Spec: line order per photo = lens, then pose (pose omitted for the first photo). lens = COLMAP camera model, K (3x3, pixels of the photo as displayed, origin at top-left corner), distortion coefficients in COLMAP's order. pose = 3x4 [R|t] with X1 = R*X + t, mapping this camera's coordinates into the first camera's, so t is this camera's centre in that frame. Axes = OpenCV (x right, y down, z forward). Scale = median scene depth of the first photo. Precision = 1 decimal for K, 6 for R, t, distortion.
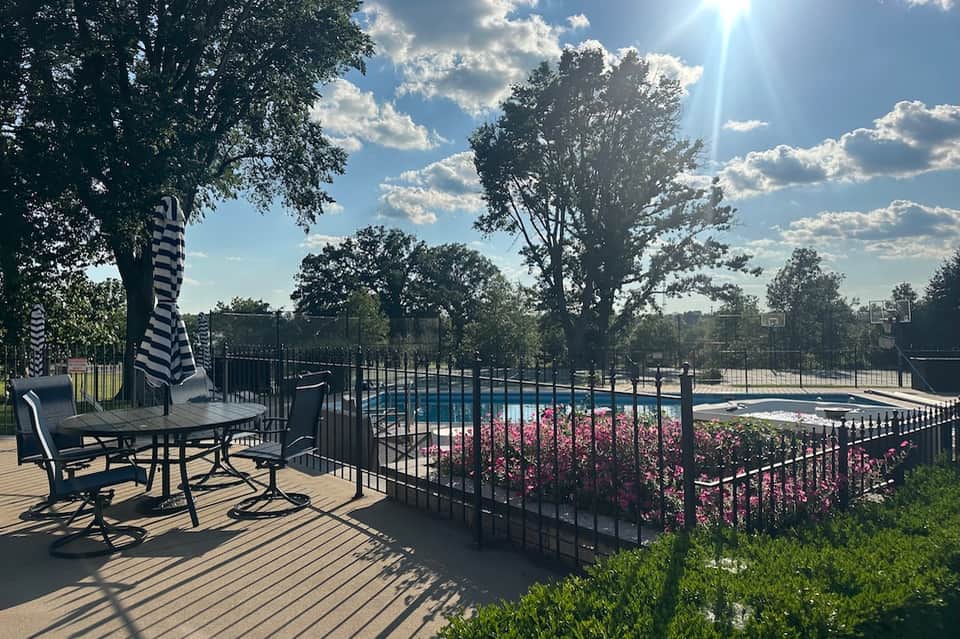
lens RADIAL K [[672.1, 0, 468.3], [0, 672.1, 318.8], [0, 0, 1]] dist [0.034157, -0.000434]
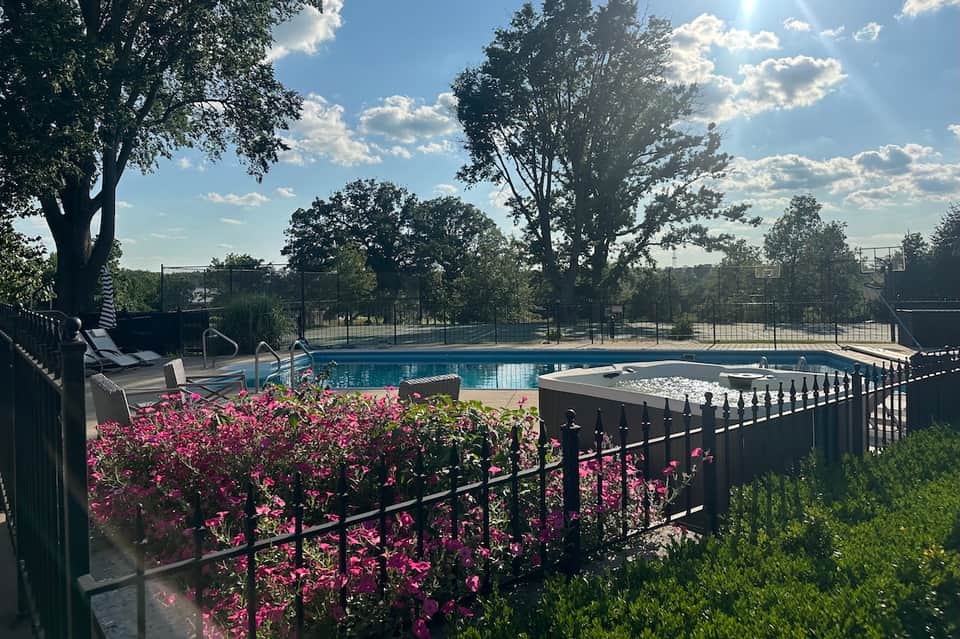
lens RADIAL K [[672.8, 0, 464.3], [0, 672.8, 281.5], [0, 0, 1]] dist [0.041091, -0.000301]
pose [[0.999748, -0.007505, -0.021153, 0.033823], [0.007725, 0.999917, 0.010325, 0.002080], [0.021074, -0.010486, 0.999723, 0.030779]]
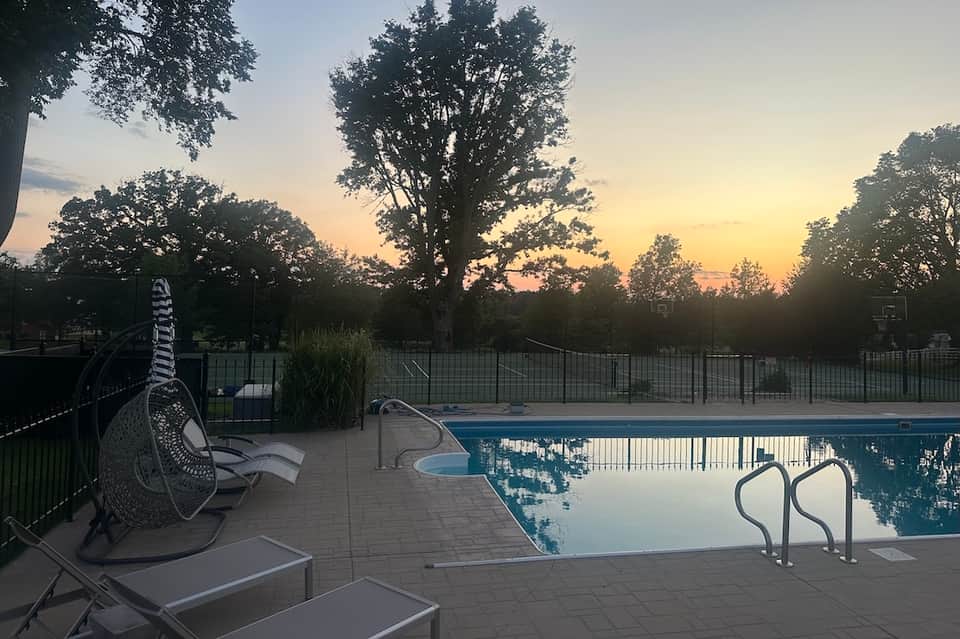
lens RADIAL K [[667.0, 0, 480.4], [0, 667.0, 296.5], [0, 0, 1]] dist [0.066348, -0.149817]
pose [[0.928261, 0.037744, 0.370009, -0.112029], [-0.040961, 0.999160, 0.000836, -0.001575], [-0.369666, -0.015932, 0.929028, 0.139744]]
